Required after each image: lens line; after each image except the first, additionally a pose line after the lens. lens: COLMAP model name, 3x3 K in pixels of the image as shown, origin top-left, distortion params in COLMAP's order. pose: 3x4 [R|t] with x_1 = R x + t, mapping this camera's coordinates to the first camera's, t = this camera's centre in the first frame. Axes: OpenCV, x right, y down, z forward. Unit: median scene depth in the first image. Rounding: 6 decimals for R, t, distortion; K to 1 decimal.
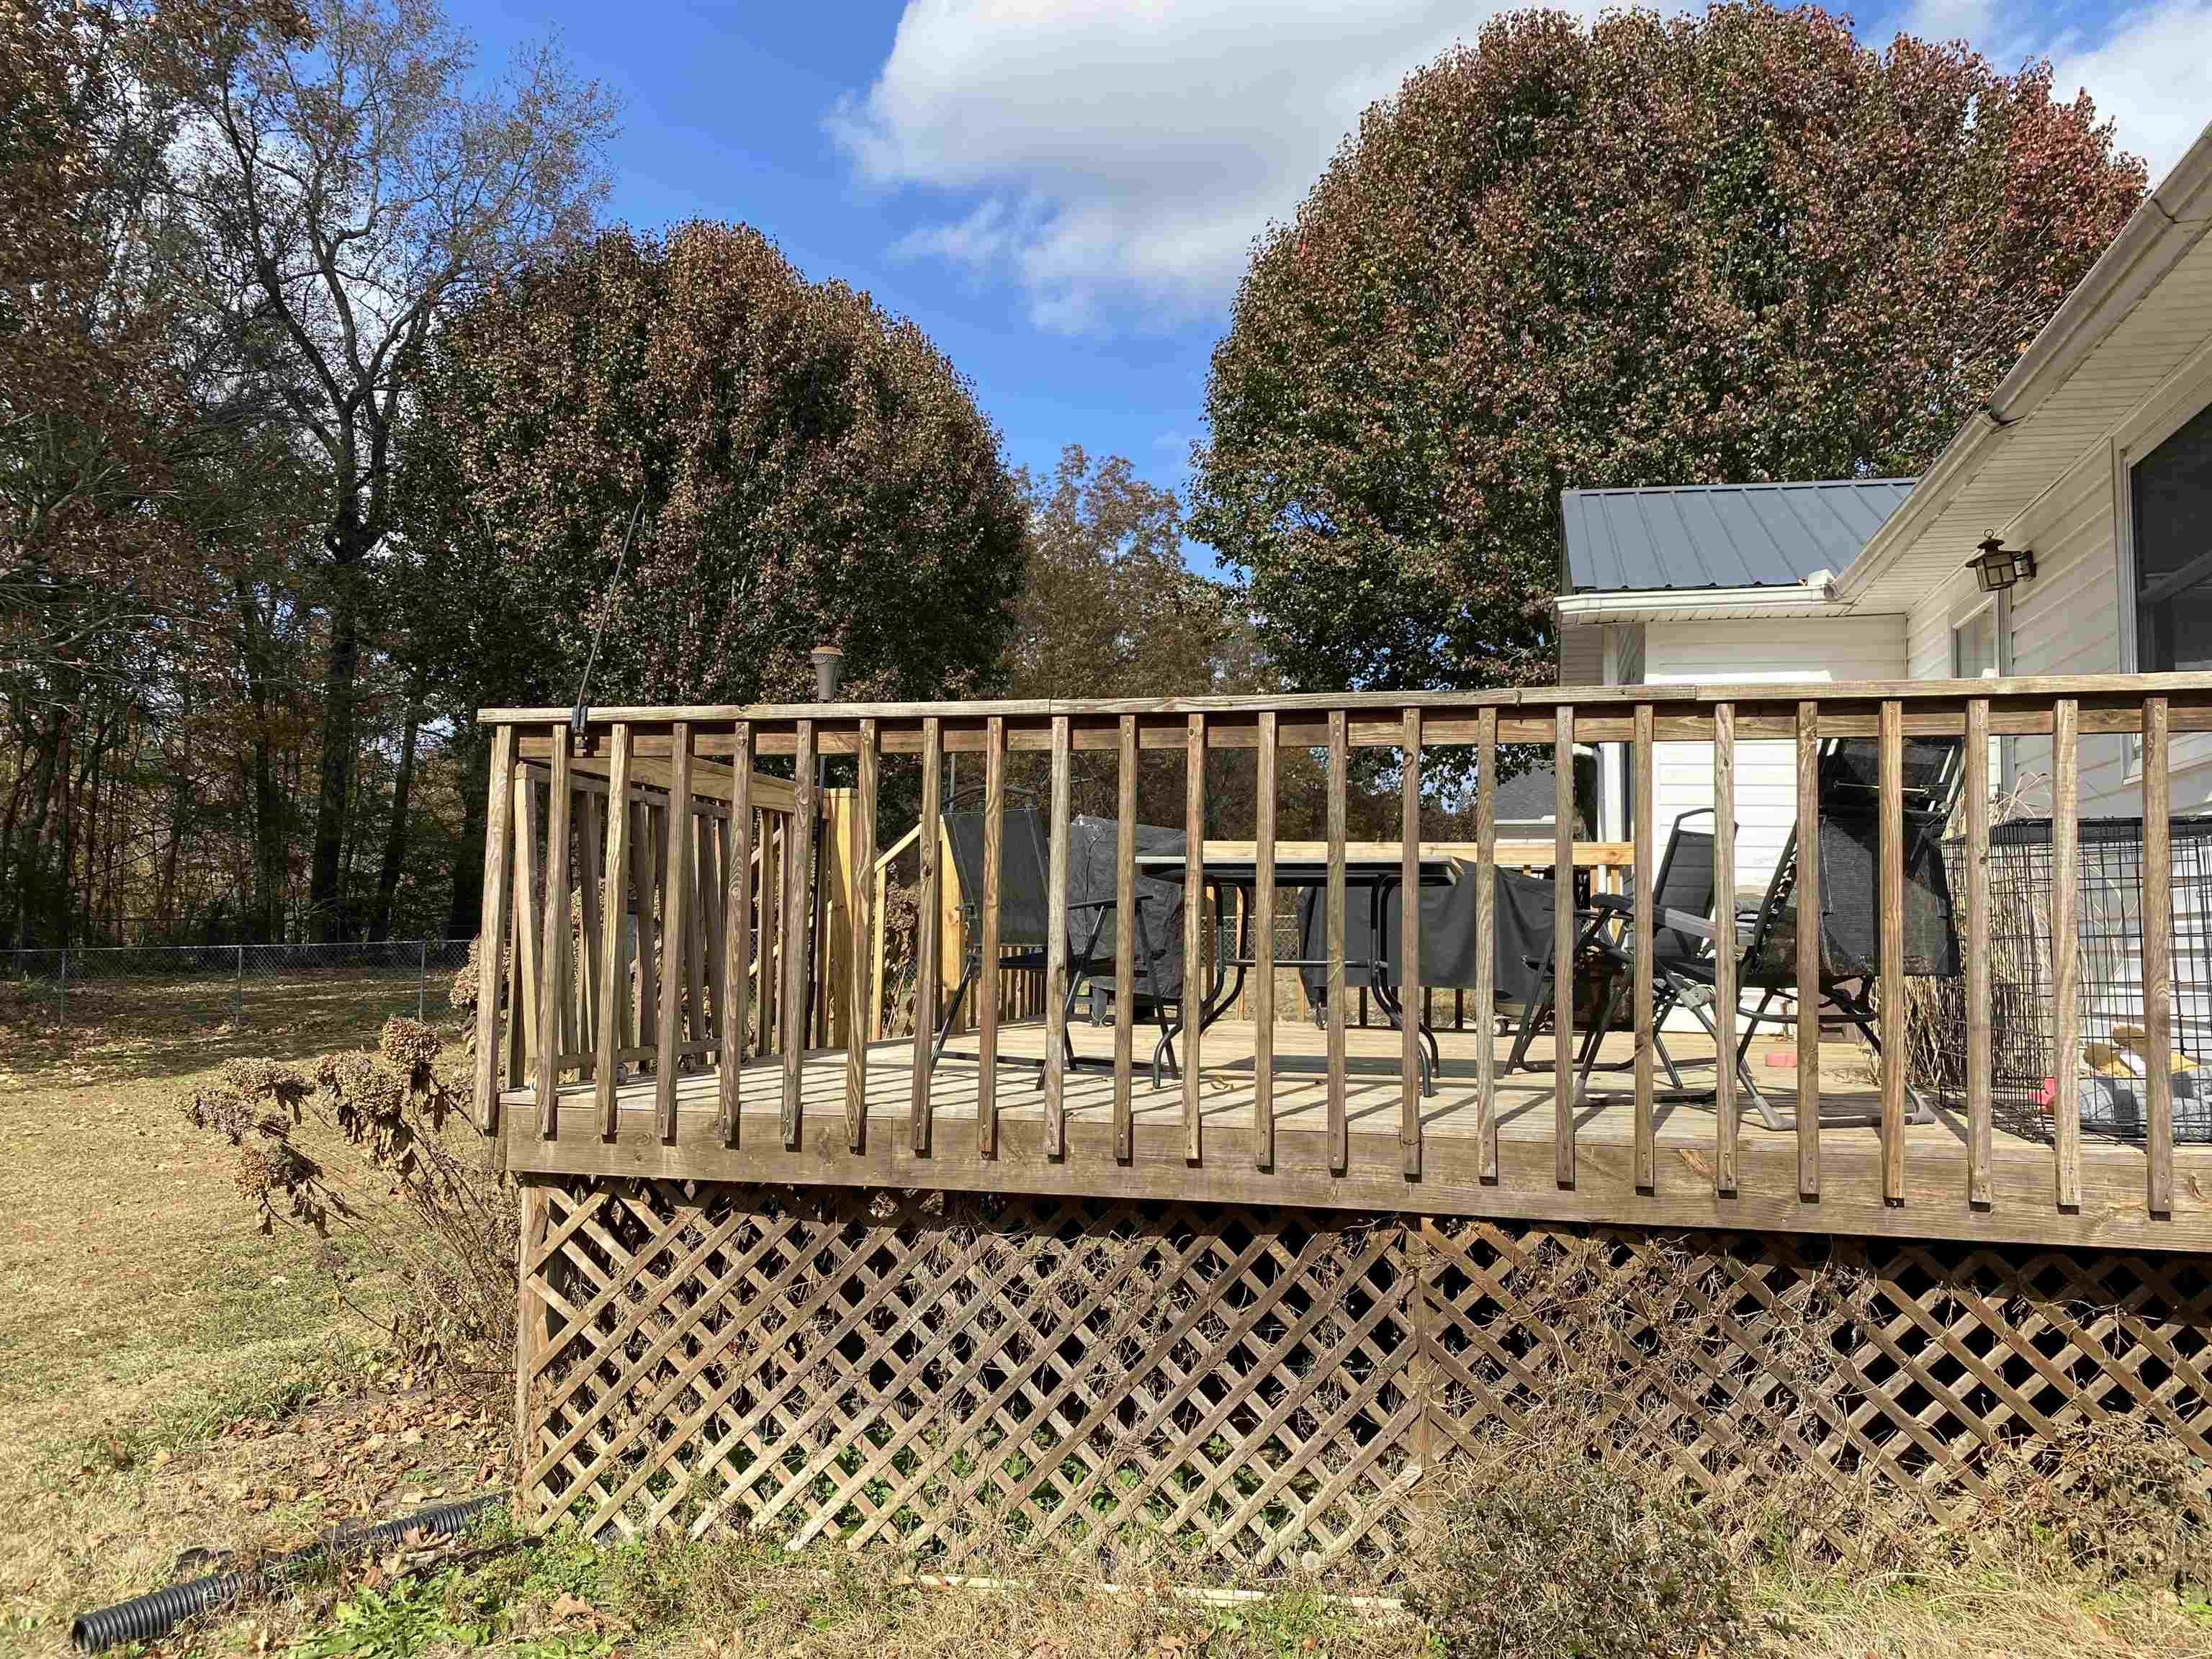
lens RADIAL K [[1708.6, 0, 1106.0], [0, 1708.6, 829.5], [0, 0, 1]] dist [-0.005623, -0.004613]
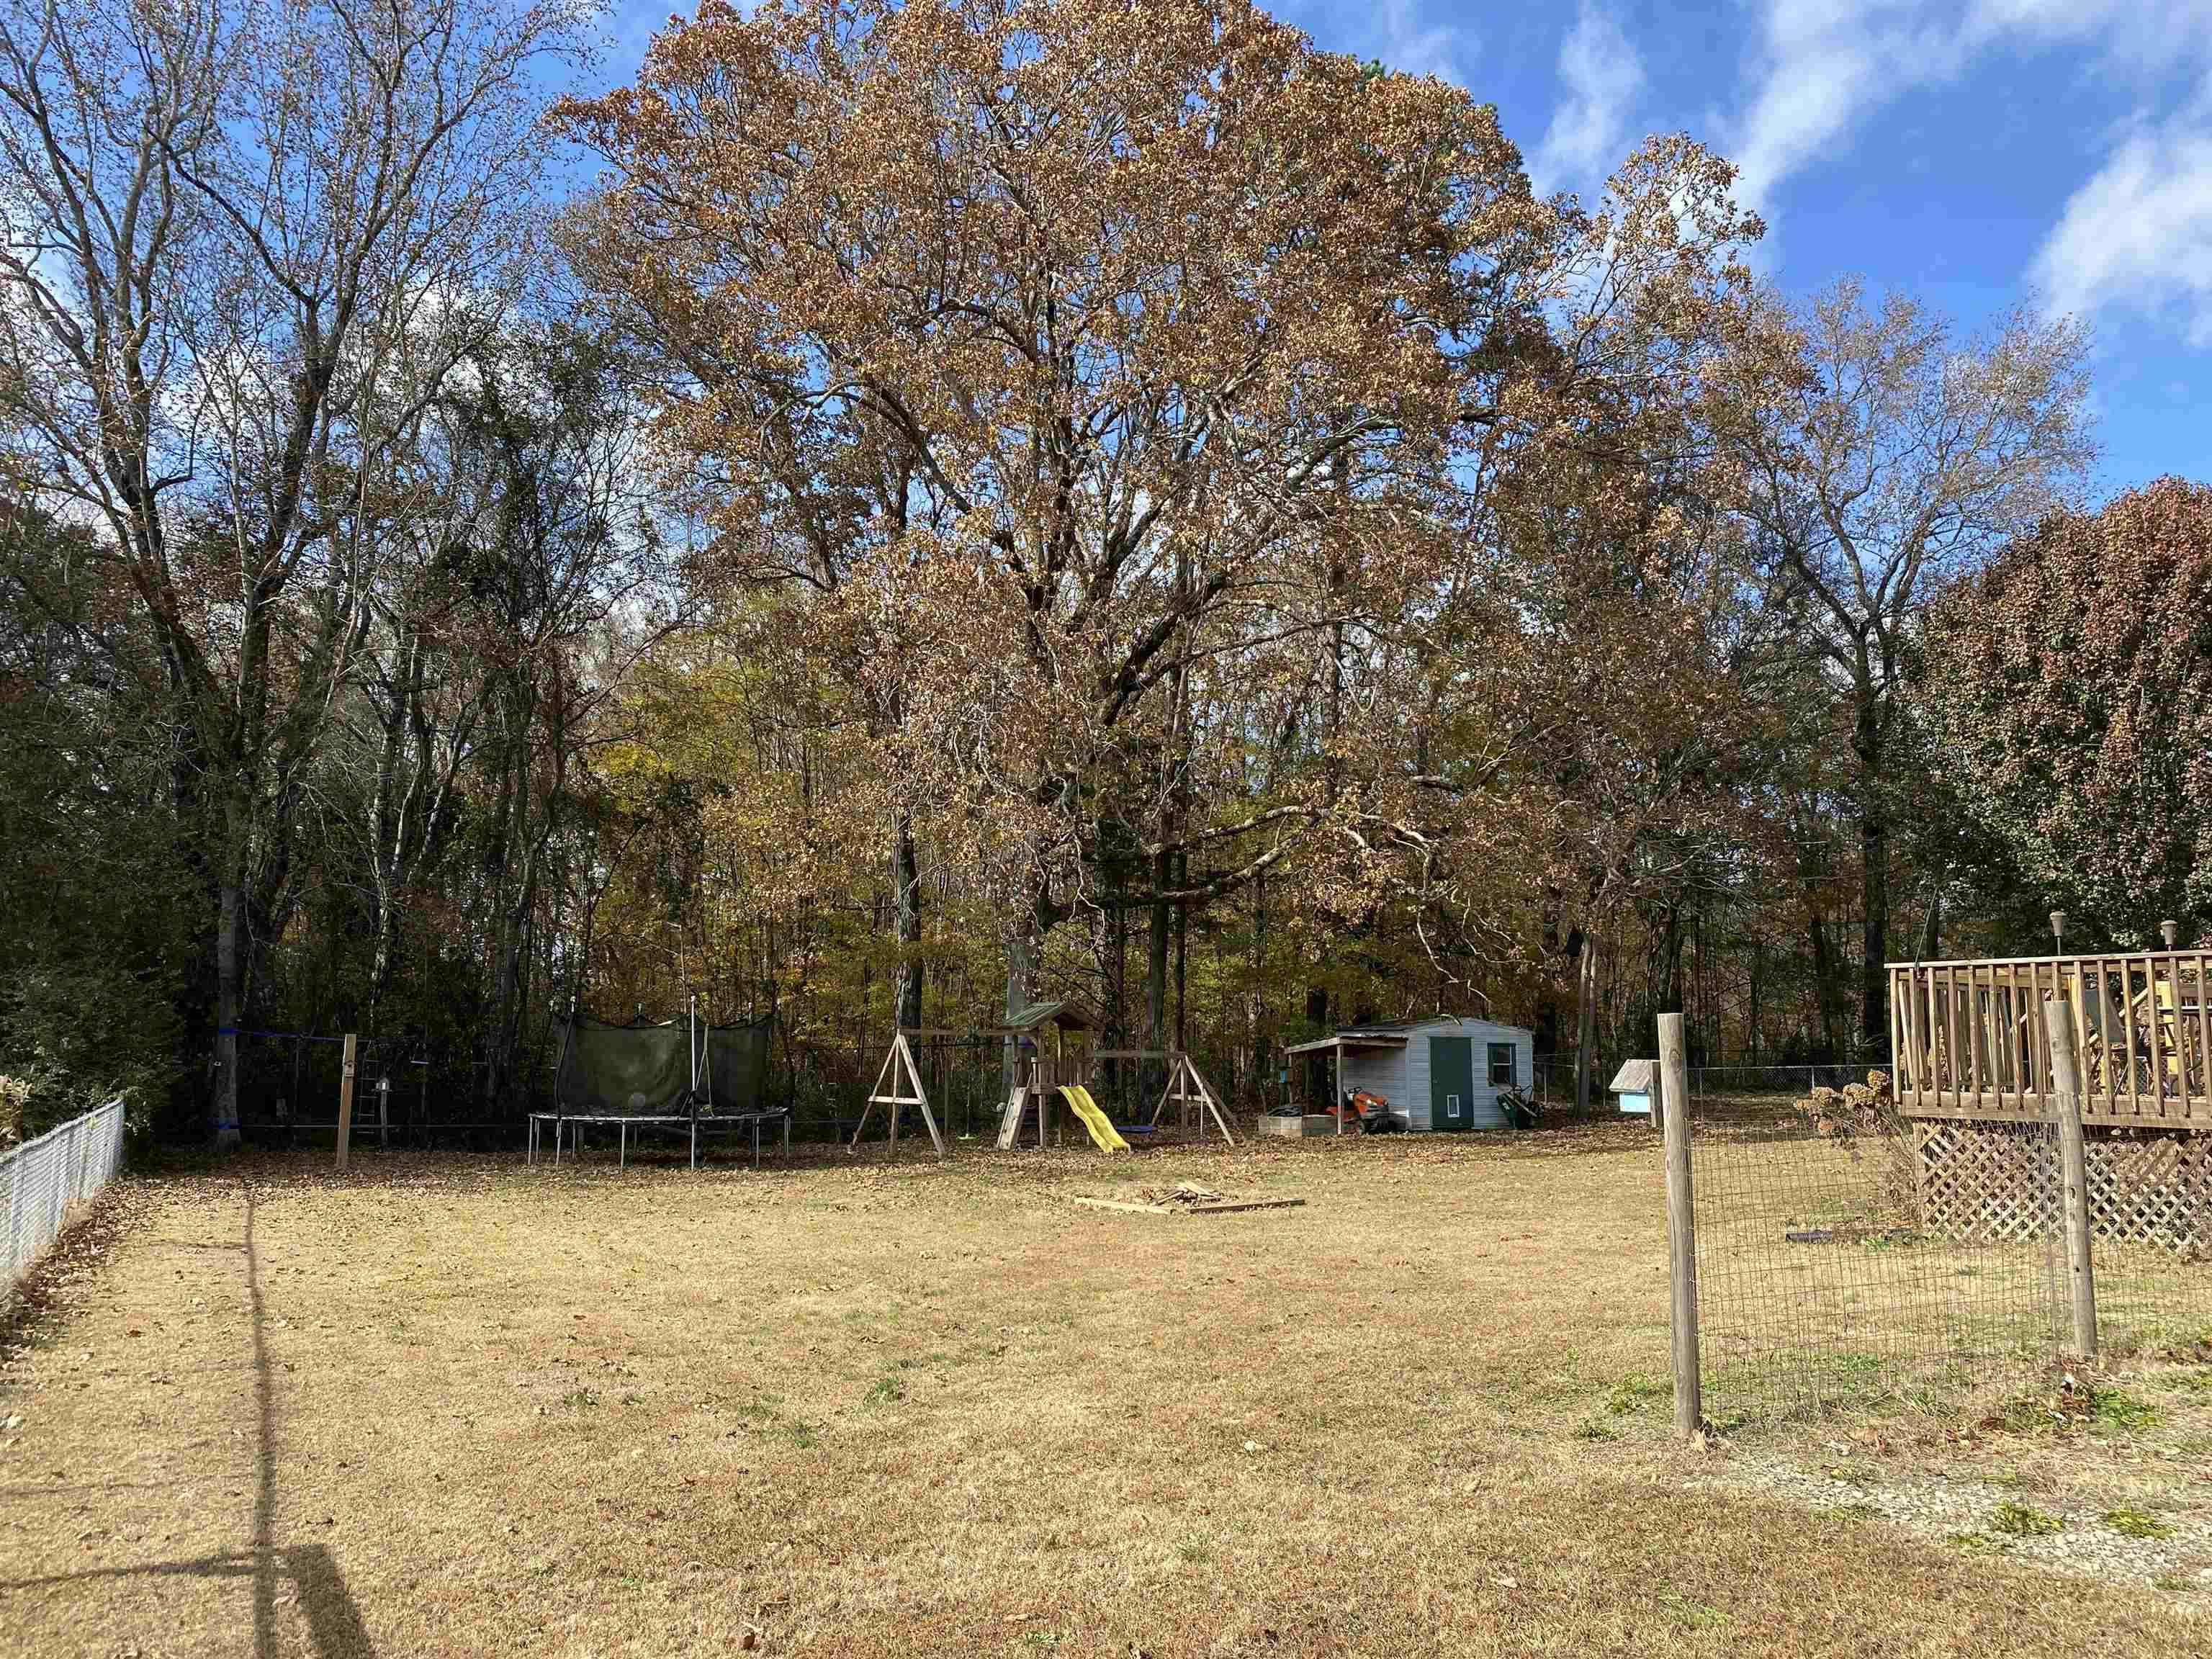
lens RADIAL K [[1679.3, 0, 1106.0], [0, 1679.3, 829.5], [0, 0, 1]] dist [0.123376, -0.147874]
pose [[0.655331, -0.102904, -0.748299, 1.060830], [0.042594, 0.994135, -0.099409, -0.065837], [0.754140, 0.033273, 0.655871, -2.111626]]
